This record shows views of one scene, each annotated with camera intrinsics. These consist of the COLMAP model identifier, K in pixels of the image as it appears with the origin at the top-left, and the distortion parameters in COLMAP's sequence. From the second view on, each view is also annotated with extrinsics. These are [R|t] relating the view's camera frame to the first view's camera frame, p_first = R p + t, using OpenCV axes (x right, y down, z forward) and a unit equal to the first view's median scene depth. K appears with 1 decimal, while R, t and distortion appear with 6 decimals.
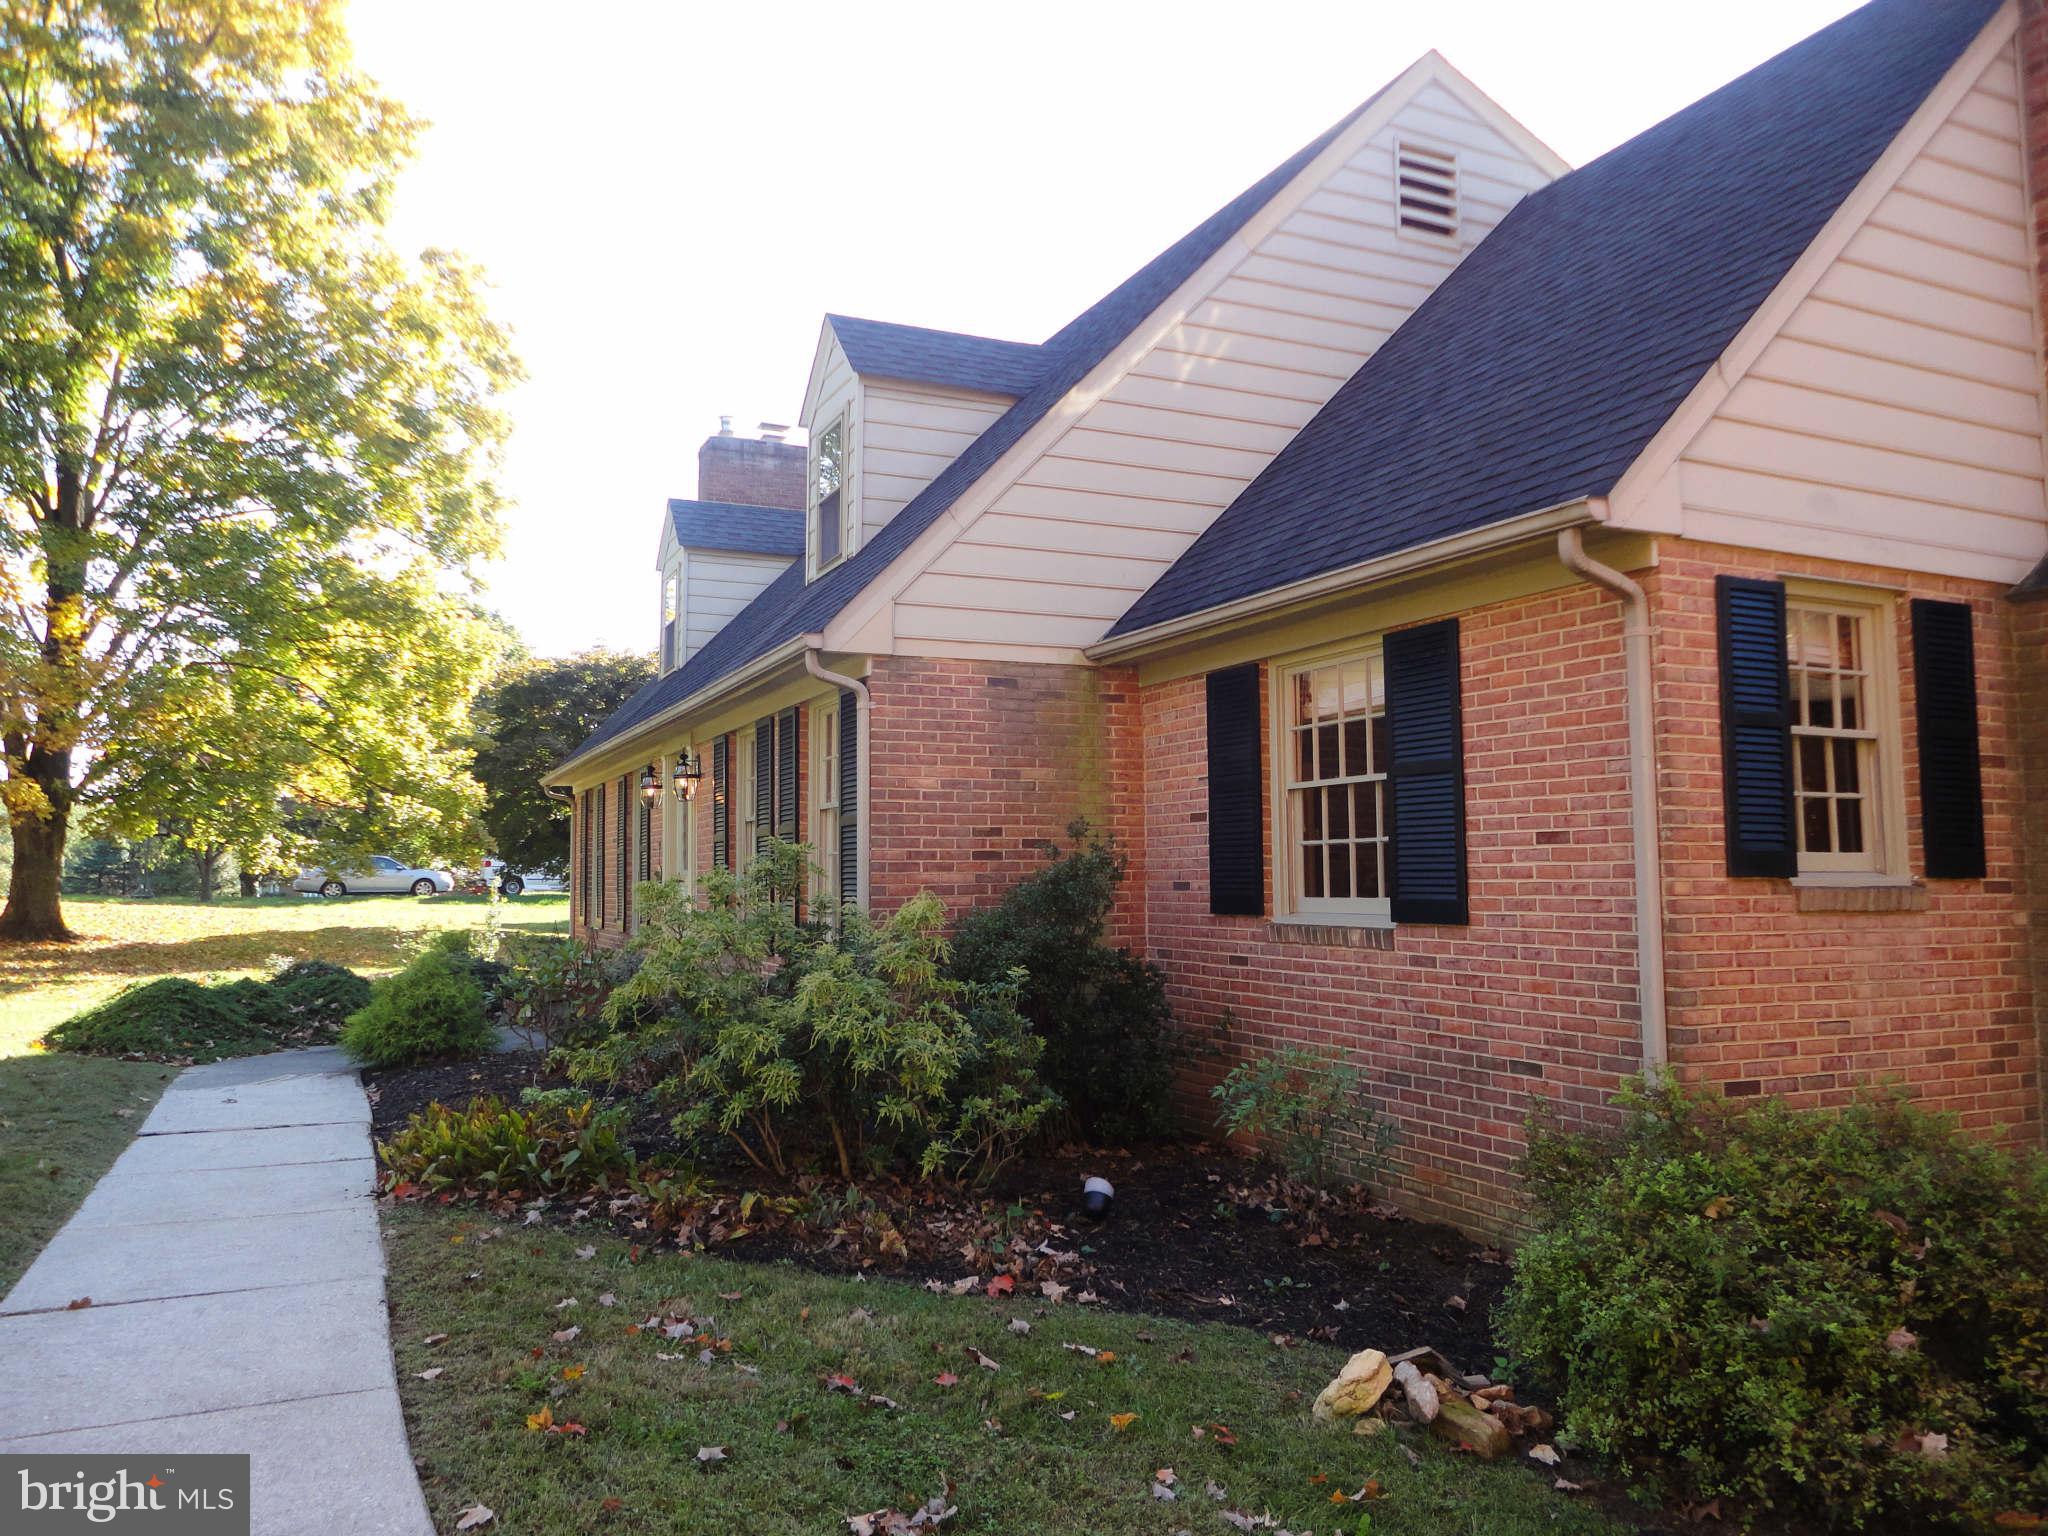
lens RADIAL K [[1505.7, 0, 1025.7], [0, 1505.7, 769.5], [0, 0, 1]] dist [-0.007495, 0.006278]
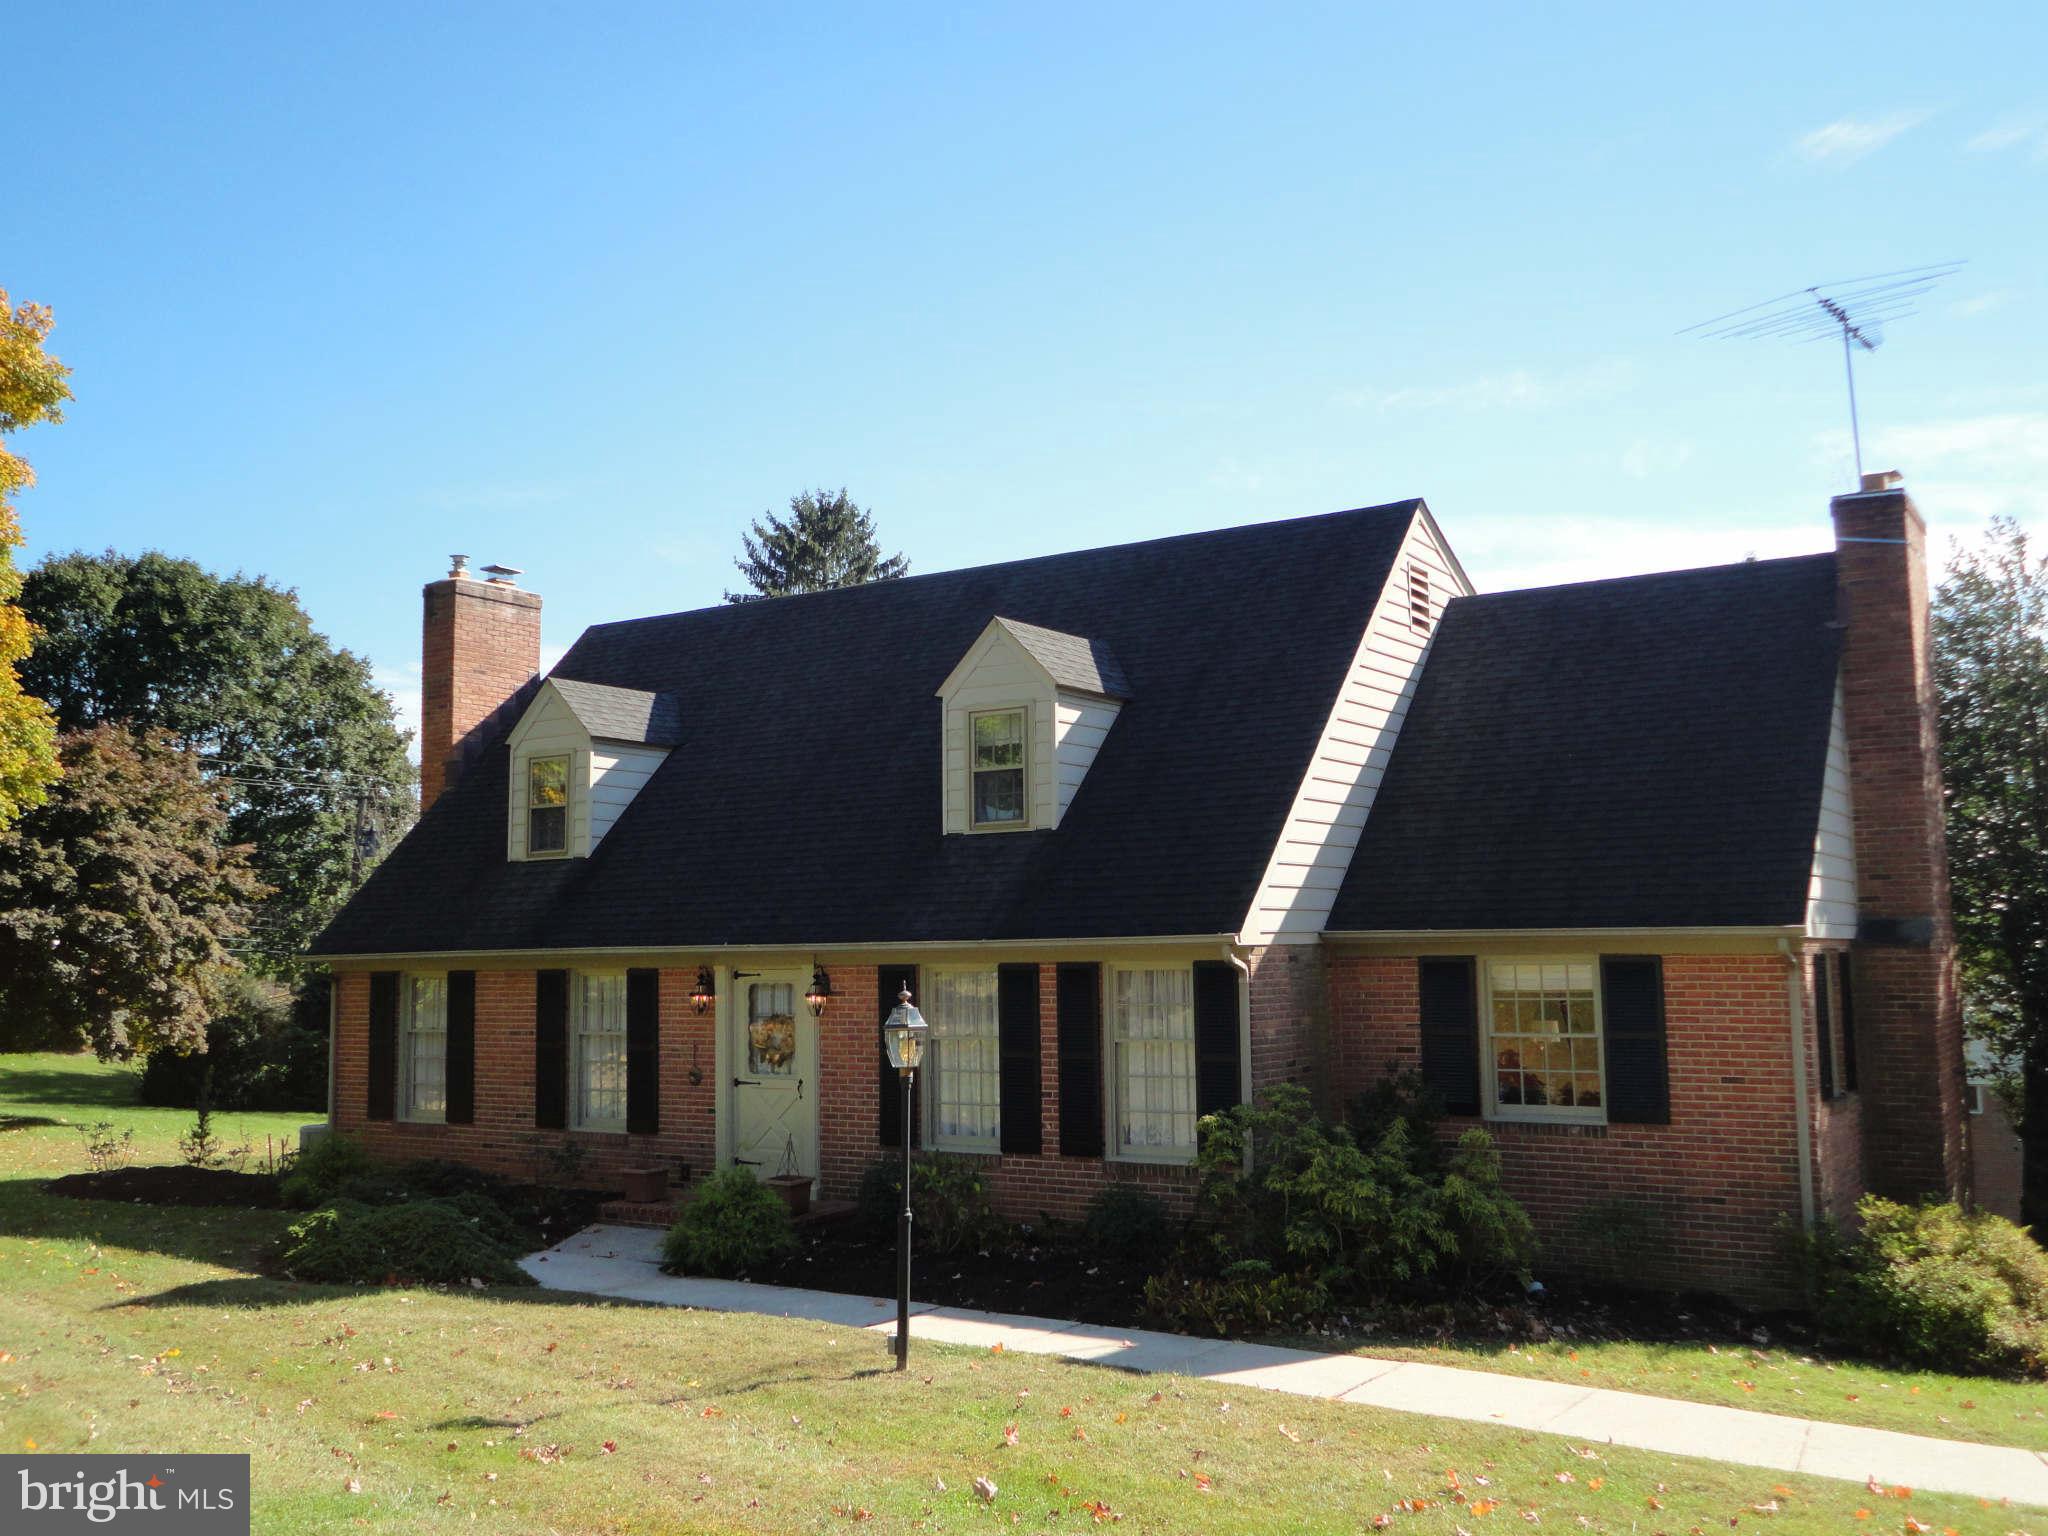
lens RADIAL K [[1881.4, 0, 1023.6], [0, 1881.4, 768.9], [0, 0, 1]] dist [-0.010674, 0.000000]
pose [[0.854462, 0.053158, 0.516787, -1.532235], [-0.034727, 0.998371, -0.045276, -0.192387], [-0.518351, 0.020740, 0.854916, -0.546606]]
